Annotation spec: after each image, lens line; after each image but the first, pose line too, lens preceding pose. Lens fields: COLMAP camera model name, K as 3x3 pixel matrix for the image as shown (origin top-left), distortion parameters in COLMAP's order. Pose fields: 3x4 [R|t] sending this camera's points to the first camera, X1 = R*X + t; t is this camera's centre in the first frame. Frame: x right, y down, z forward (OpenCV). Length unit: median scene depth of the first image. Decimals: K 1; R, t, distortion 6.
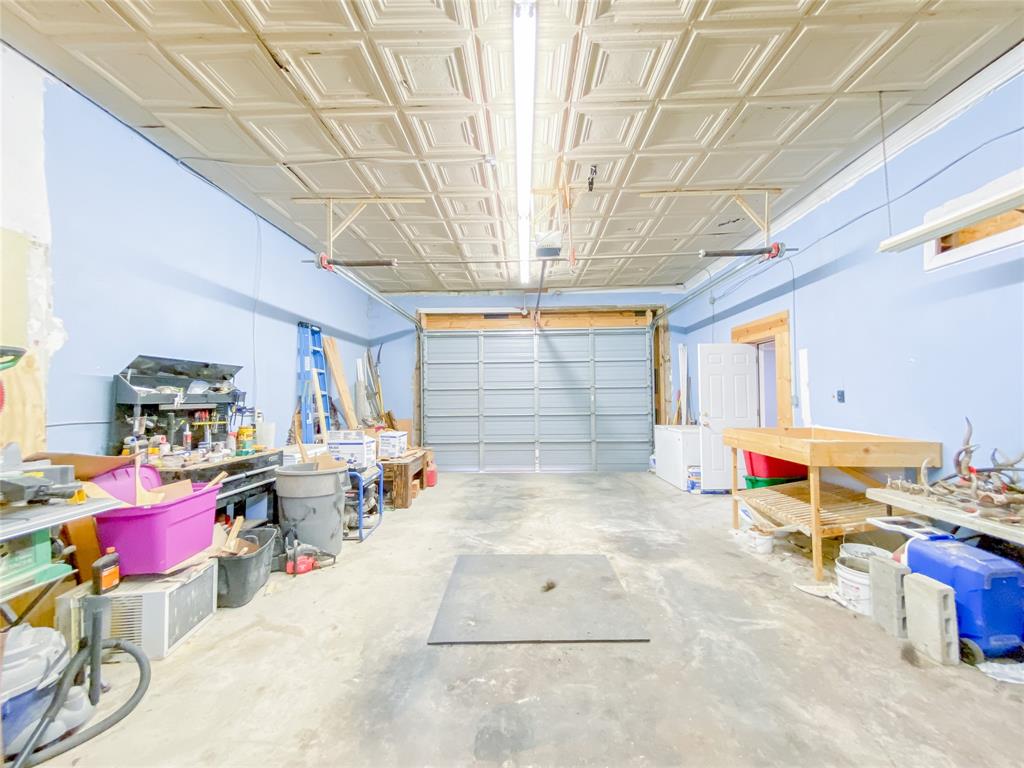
lens RADIAL K [[420.7, 0, 514.6], [0, 420.7, 385.6], [0, 0, 1]] dist [0.003021, -0.001116]
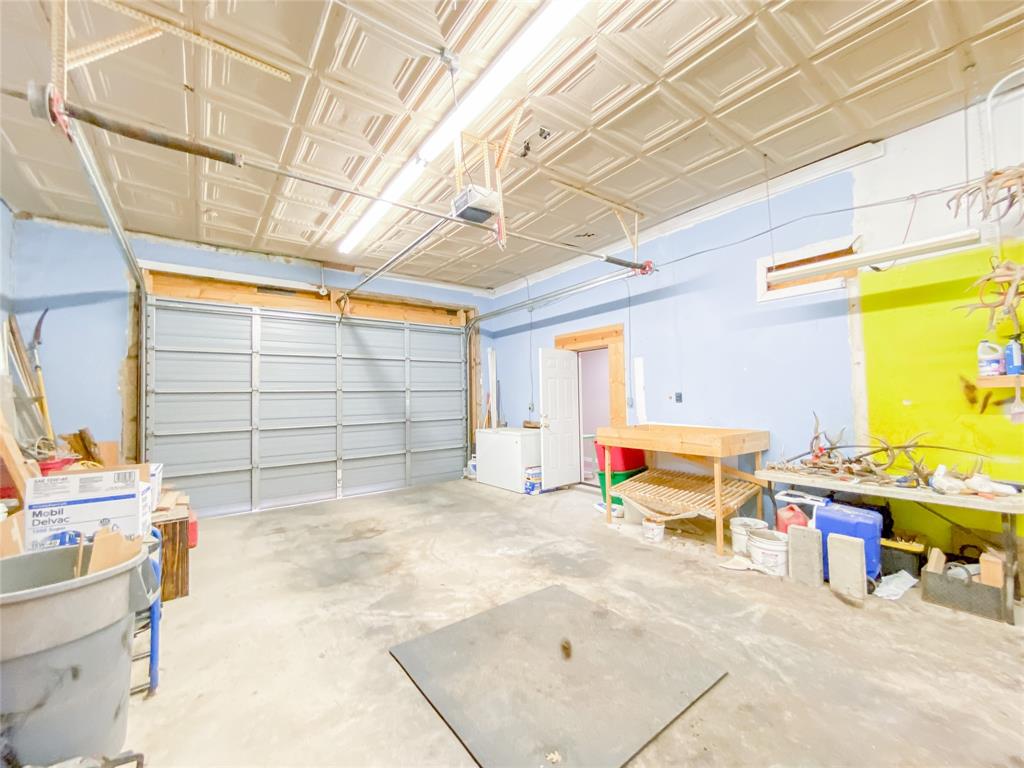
lens RADIAL K [[420.7, 0, 517.3], [0, 420.7, 385.7], [0, 0, 1]] dist [0.003021, -0.001116]
pose [[0.780736, 0.013675, 0.624712, -0.294953], [-0.006365, 0.999883, -0.013933, 0.009469], [-0.624829, 0.006901, 0.780731, 0.291414]]
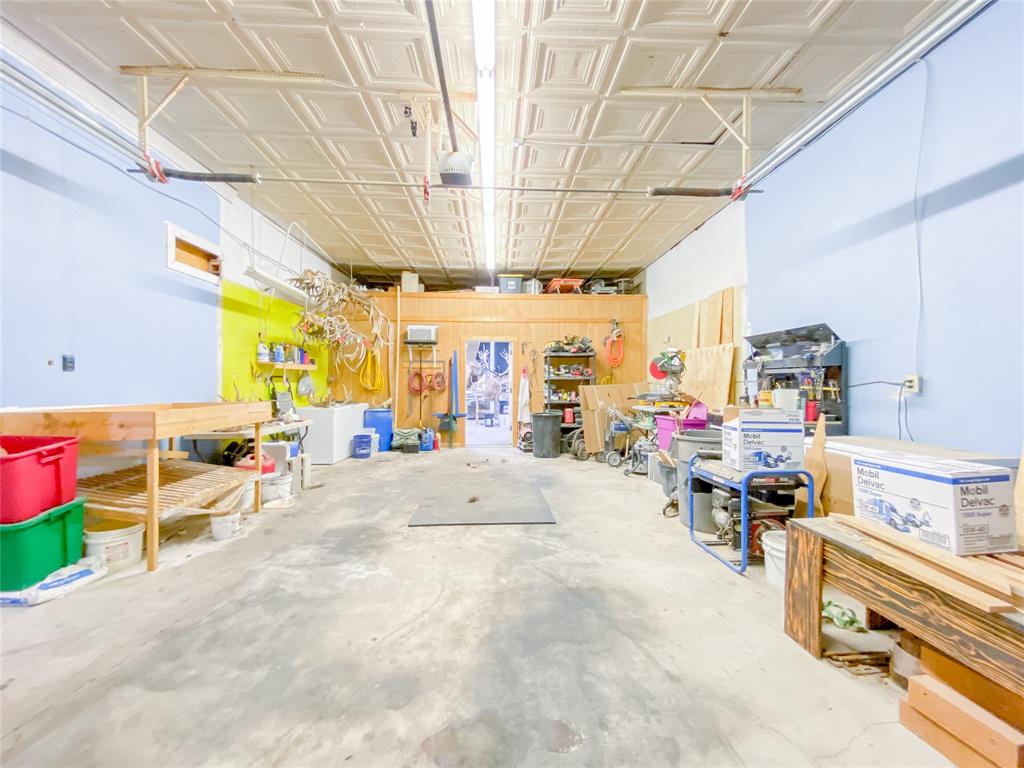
lens RADIAL K [[420.7, 0, 511.7], [0, 420.7, 382.1], [0, 0, 1]] dist [0.003021, -0.001116]
pose [[-0.997882, 0.009580, -0.064345, 0.025631], [0.011099, 0.999667, -0.023286, 0.072361], [0.064101, -0.023951, -0.997656, 1.533041]]
